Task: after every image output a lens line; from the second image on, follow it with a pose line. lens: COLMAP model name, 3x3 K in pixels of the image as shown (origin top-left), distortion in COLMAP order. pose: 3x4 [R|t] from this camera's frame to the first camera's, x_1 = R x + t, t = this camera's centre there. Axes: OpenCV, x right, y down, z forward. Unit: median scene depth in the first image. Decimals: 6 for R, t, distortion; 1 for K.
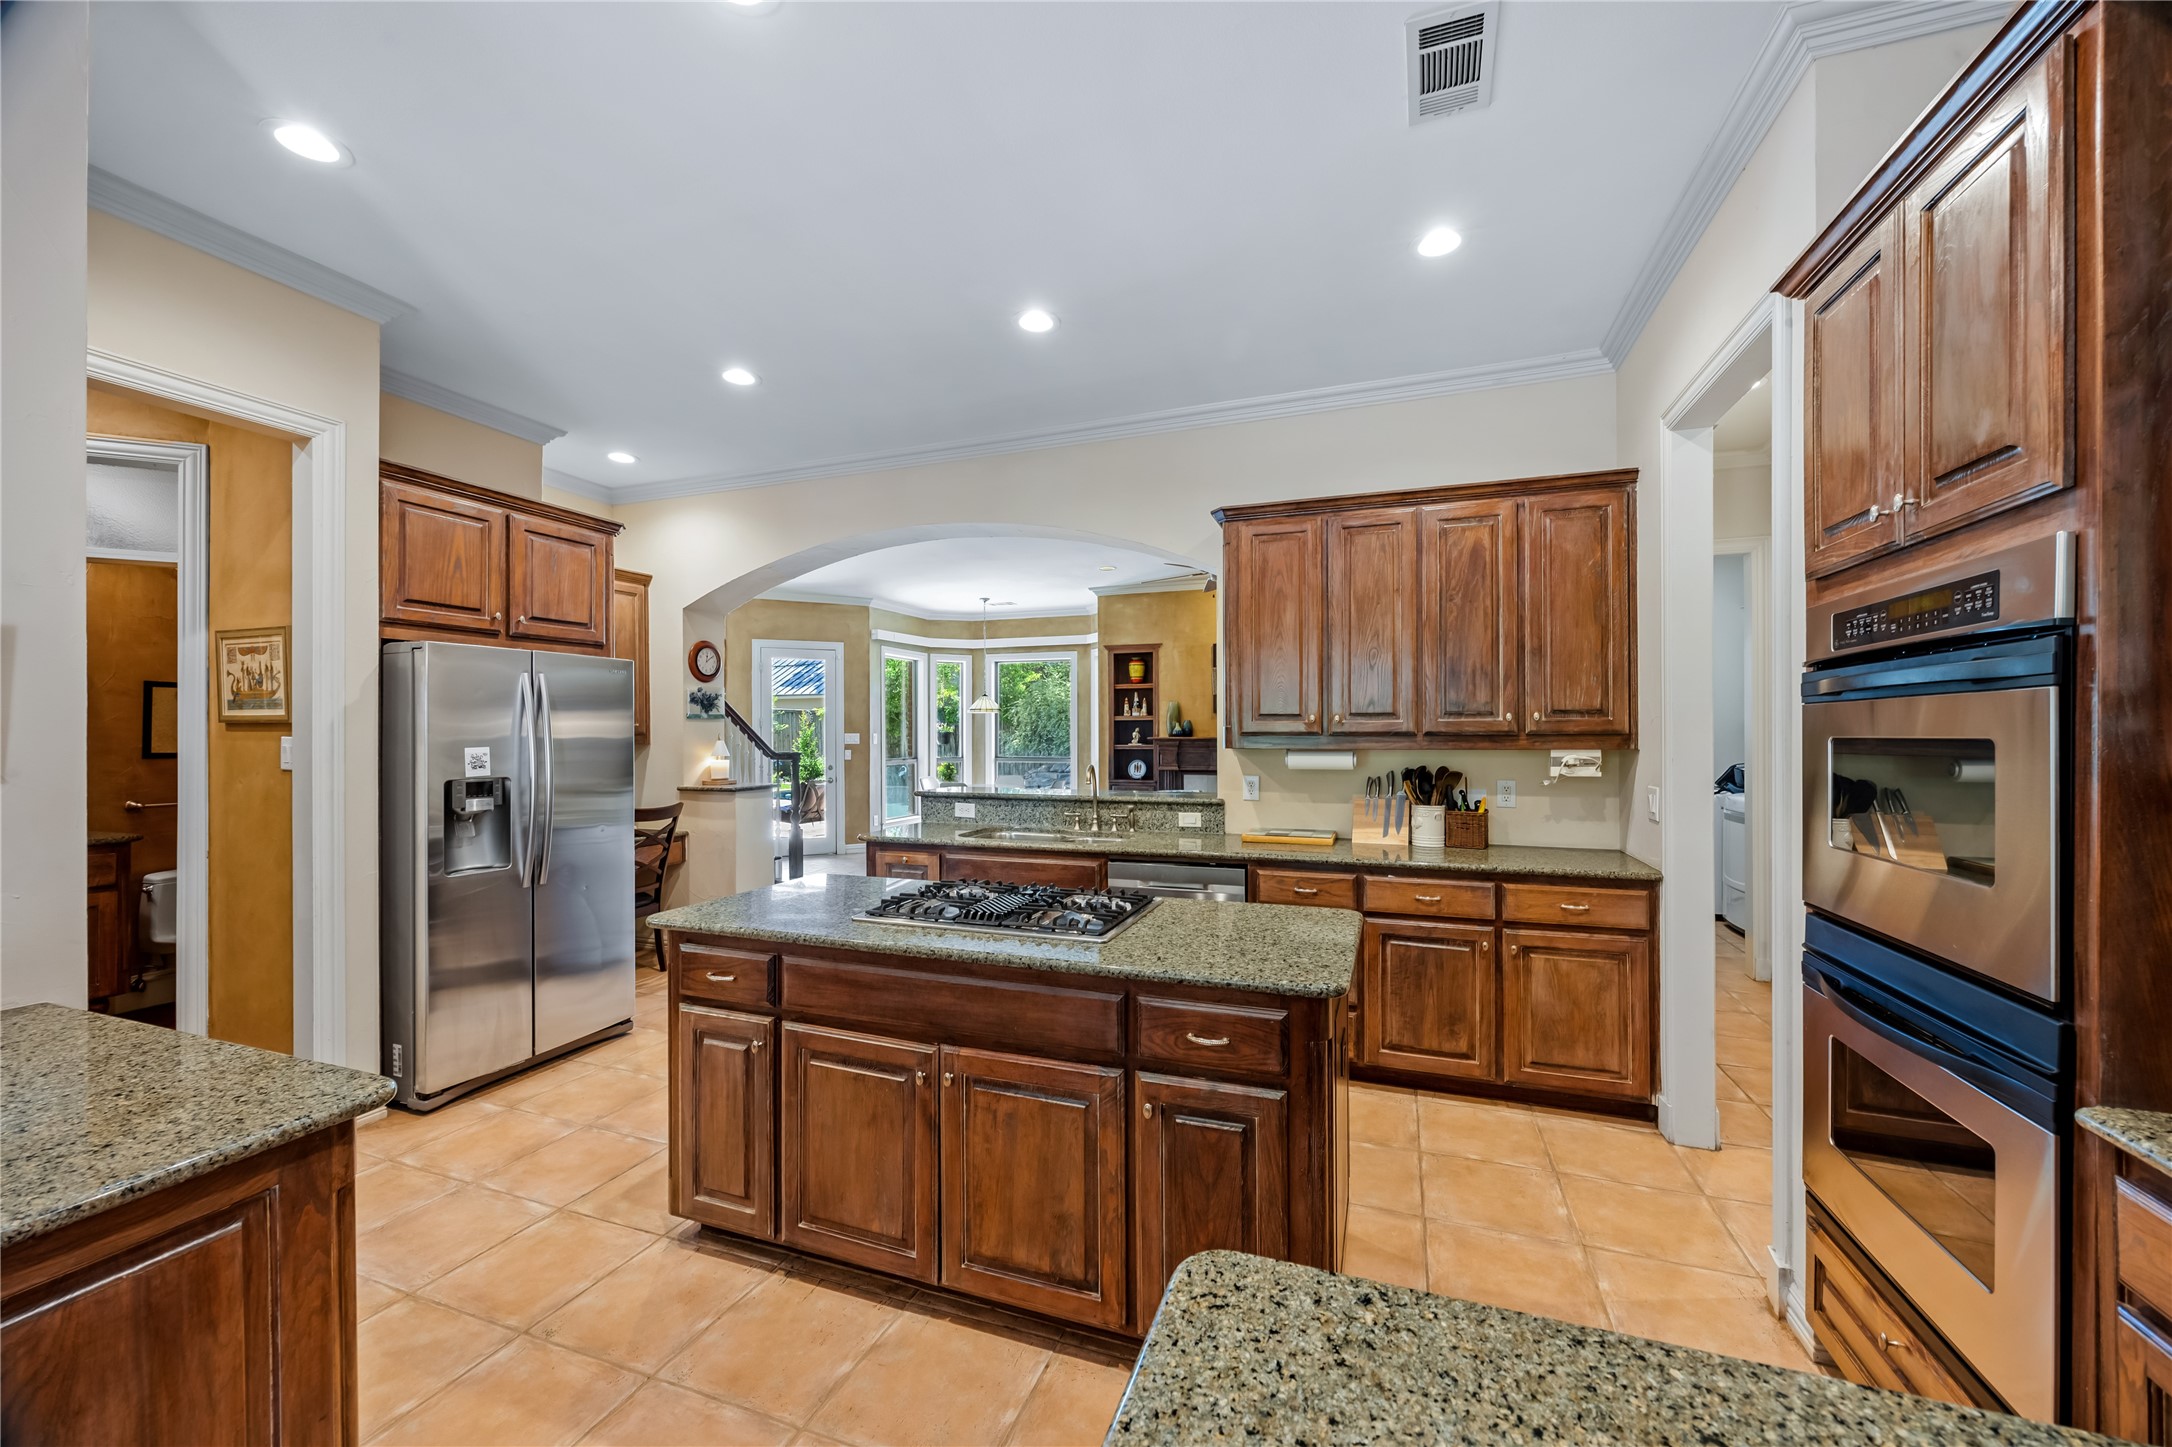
lens RADIAL K [[828.9, 0, 1083.0], [0, 828.9, 730.6], [0, 0, 1]] dist [-0.004863, 0.000859]
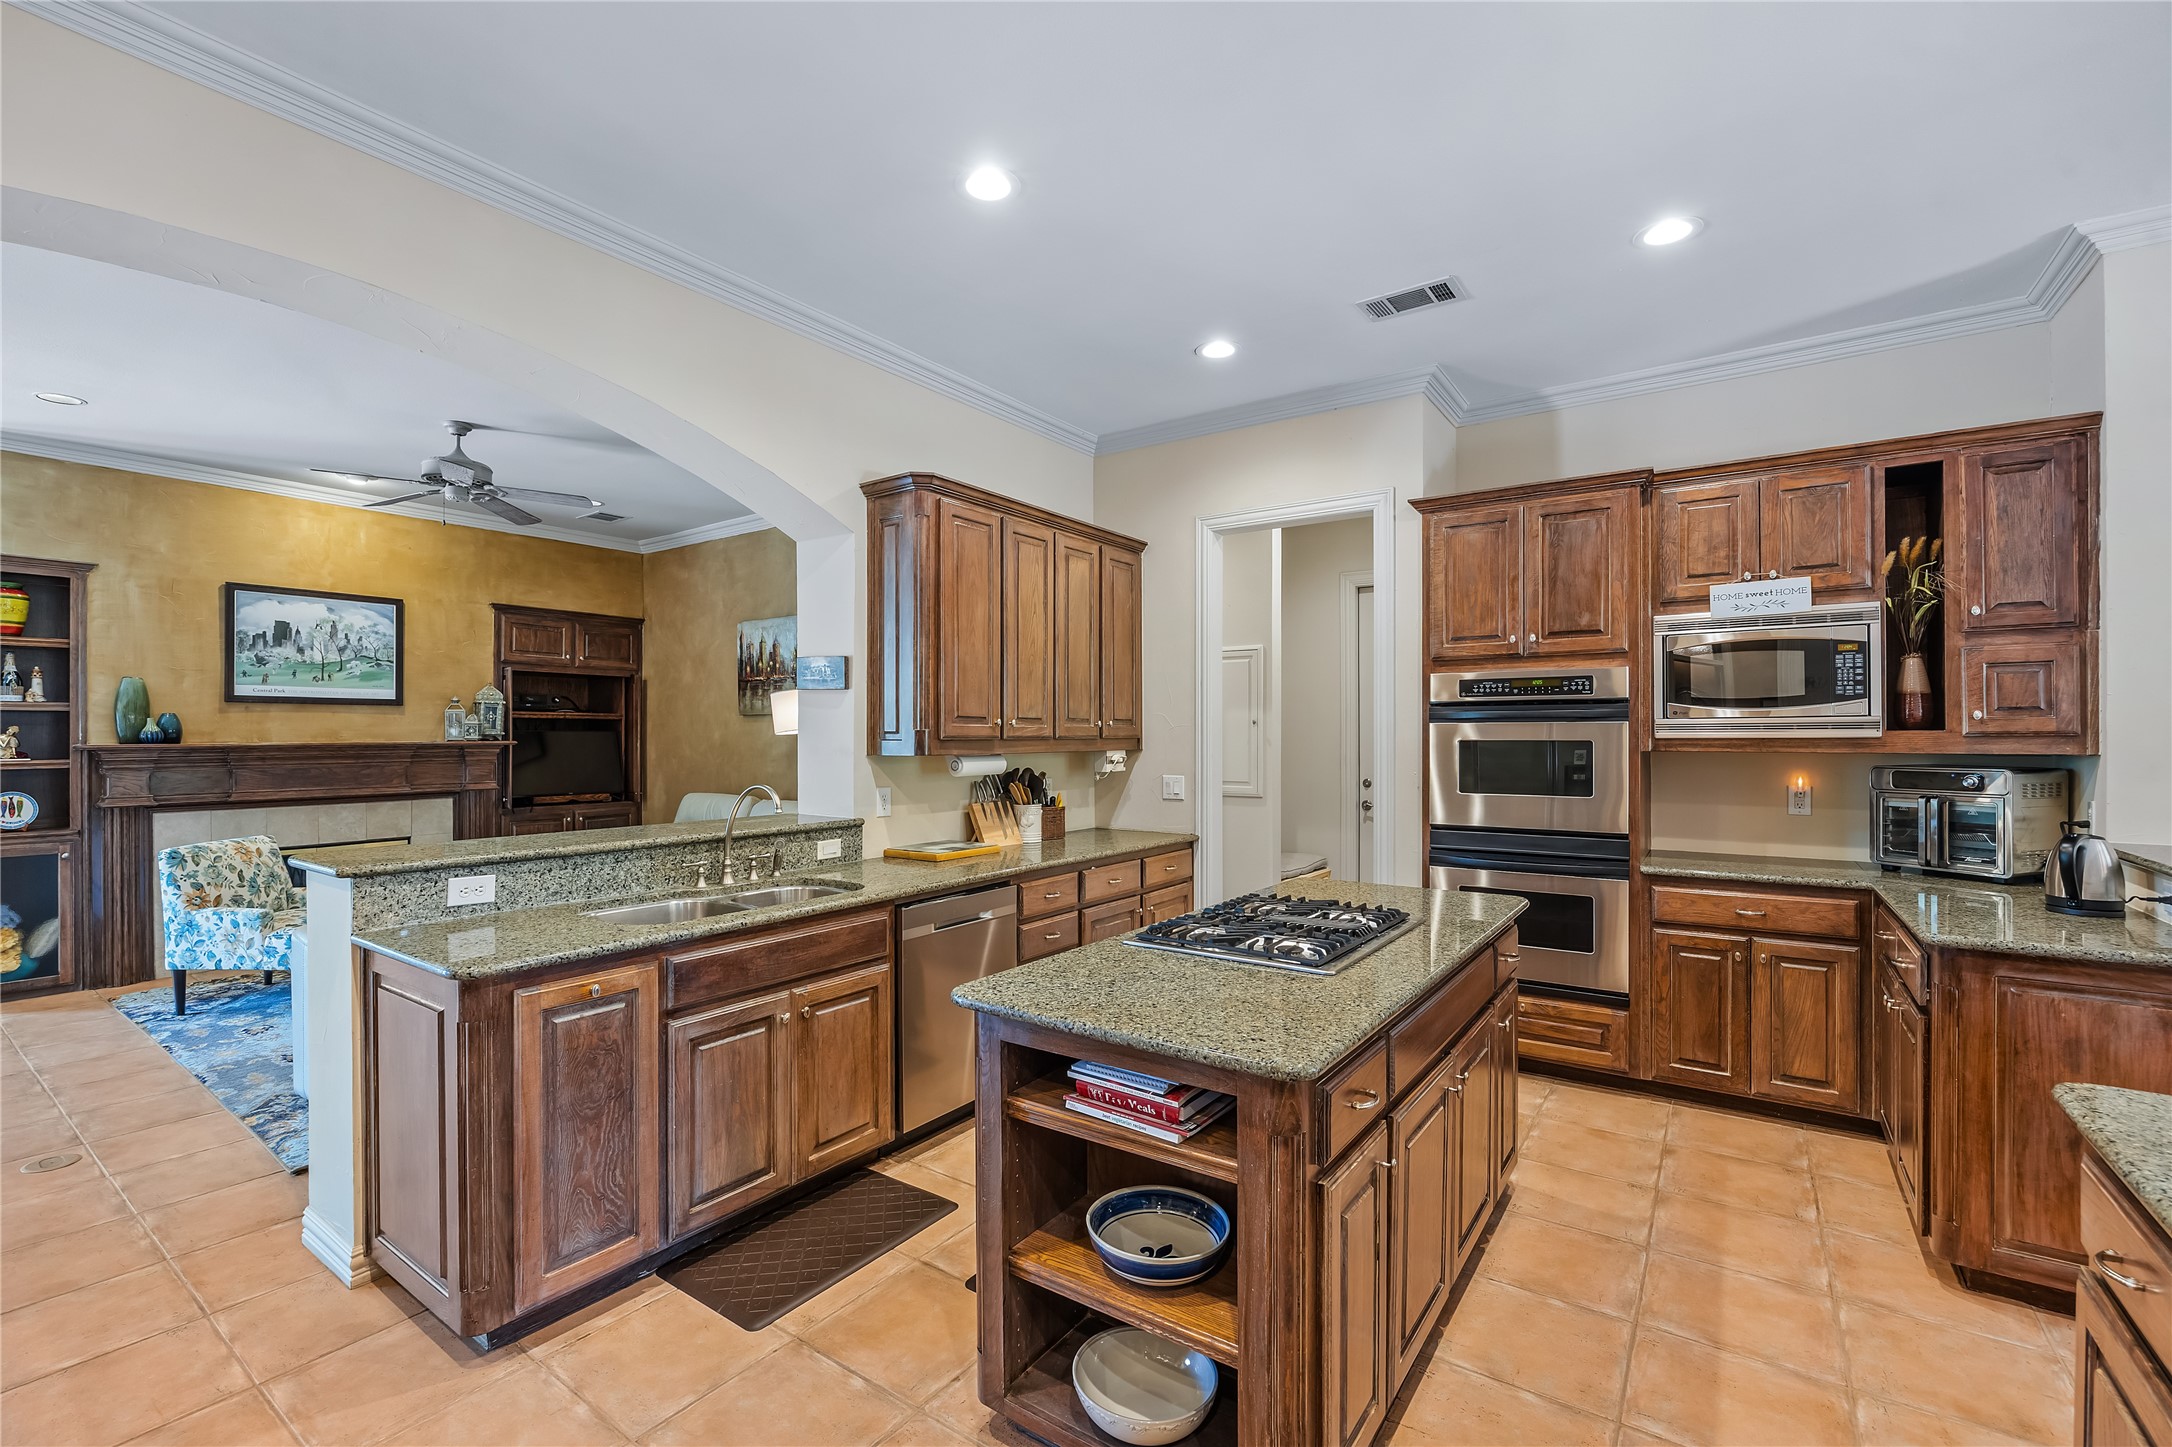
lens RADIAL K [[936.6, 0, 1064.9], [0, 936.6, 733.5], [0, 0, 1]] dist [-0.014290, 0.001433]
pose [[0.263798, 0.004543, 0.964567, -0.760379], [-0.004029, 0.999985, -0.003608, 0.002184], [-0.964569, -0.002935, 0.263813, 0.643647]]
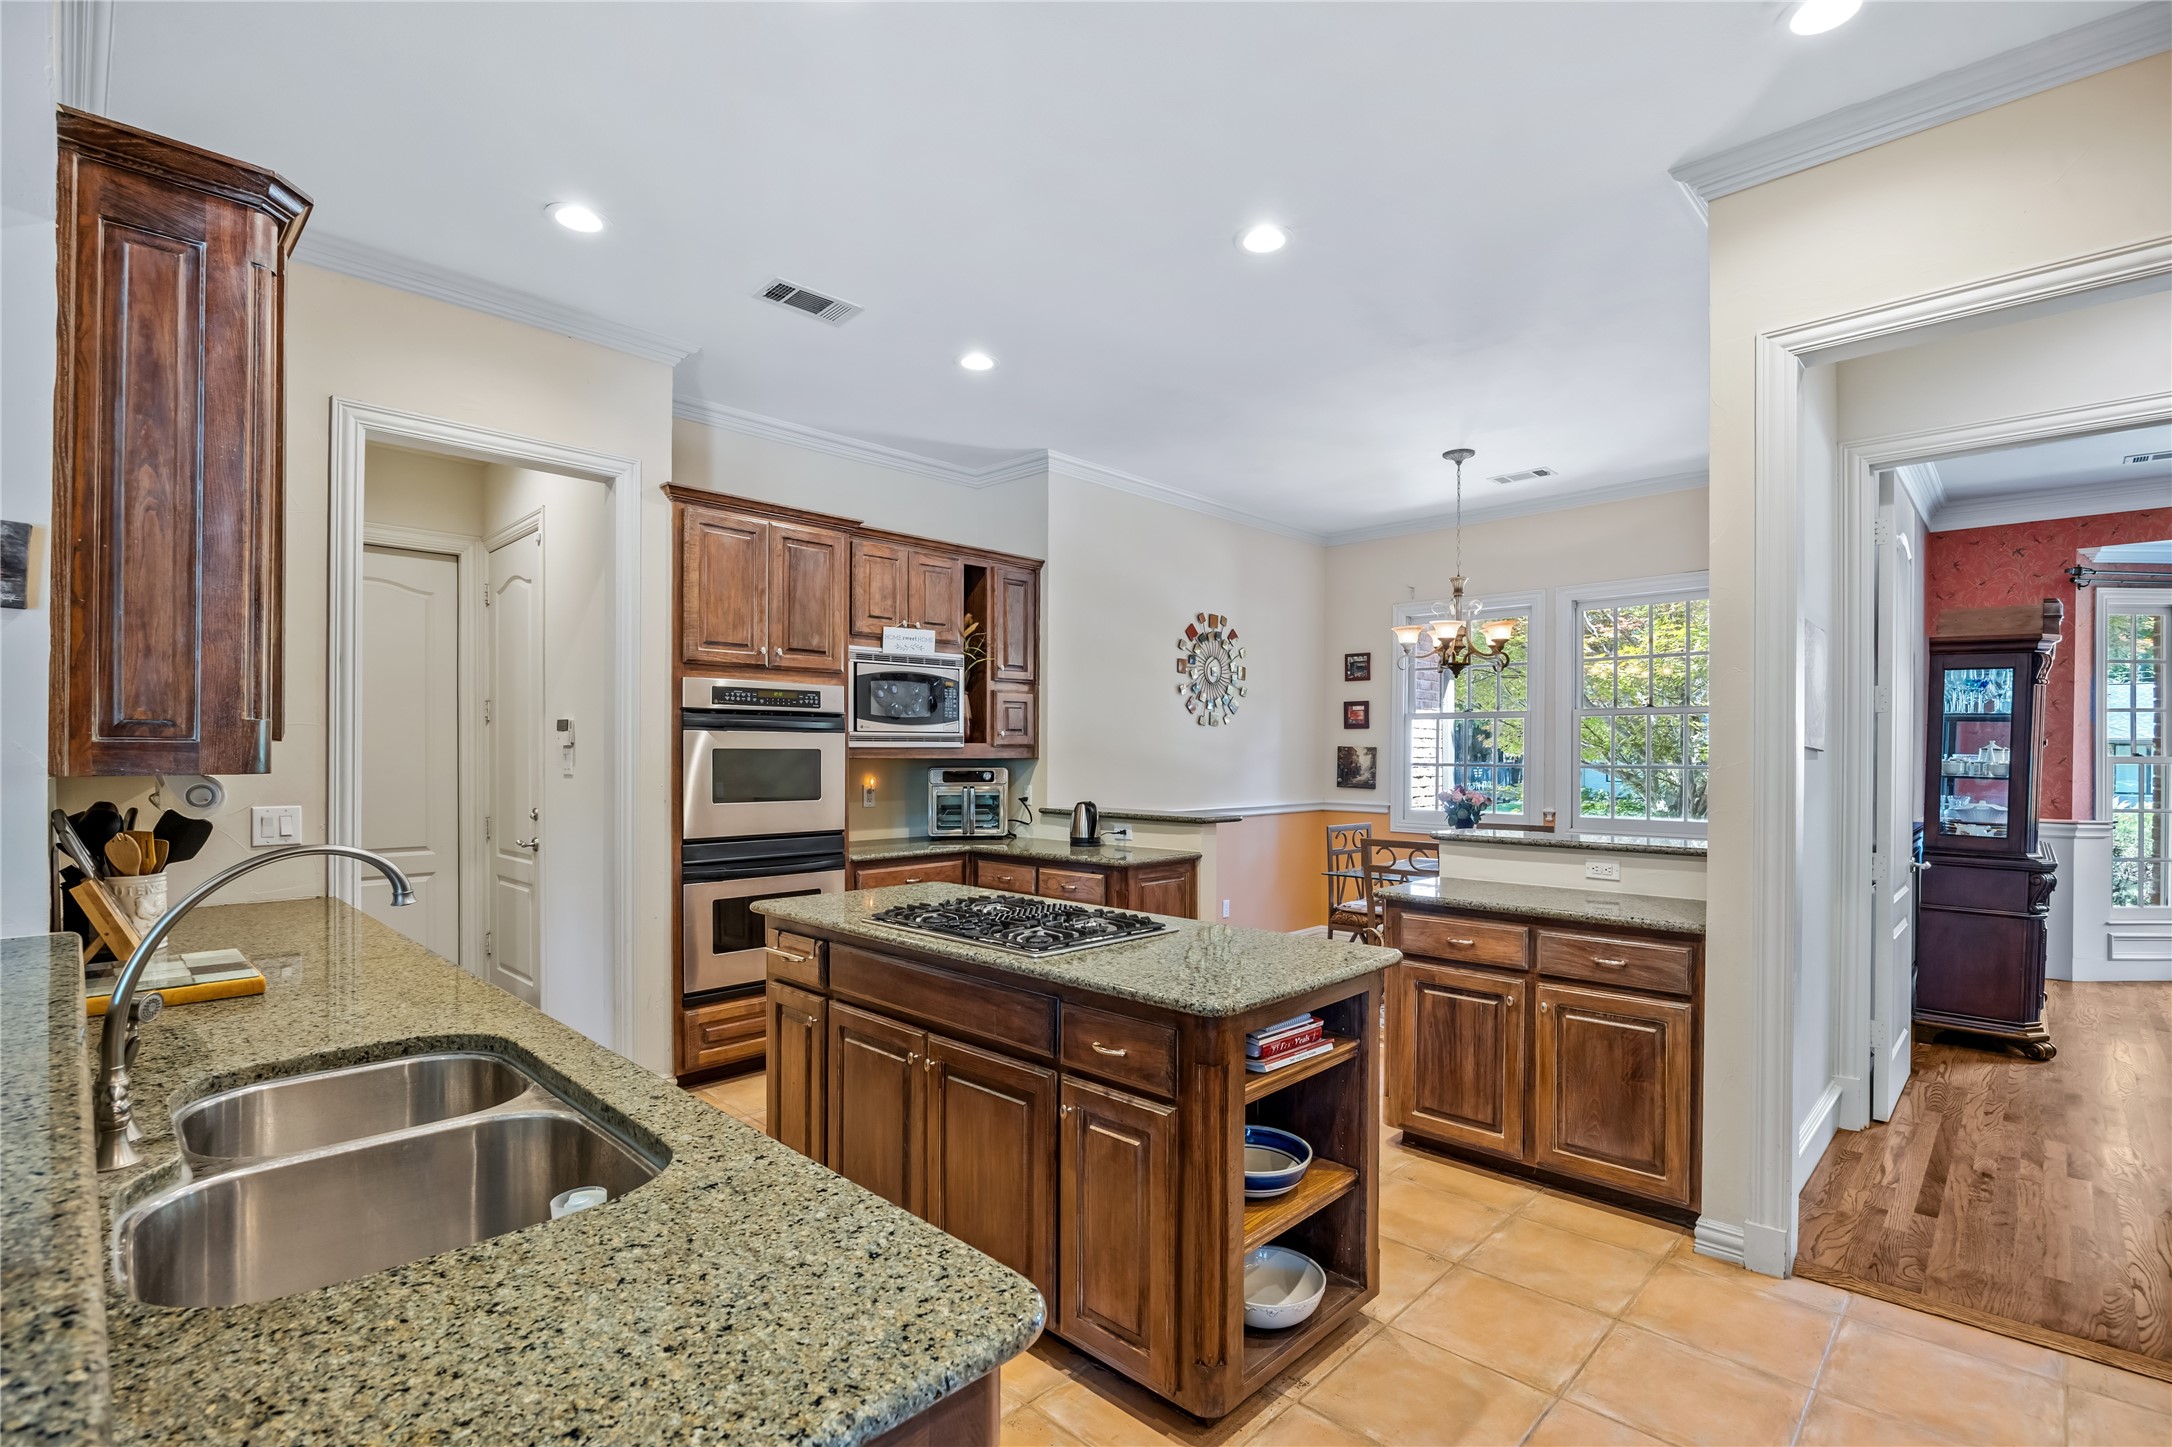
lens RADIAL K [[1000.5, 0, 1102.2], [0, 1000.5, 750.8], [0, 0, 1]] dist [-0.003619, 0.002532]
pose [[-0.922191, 0.002409, 0.386728, -0.414738], [-0.000294, 0.999976, -0.006931, 0.014310], [-0.386736, -0.006505, -0.922168, 1.362142]]
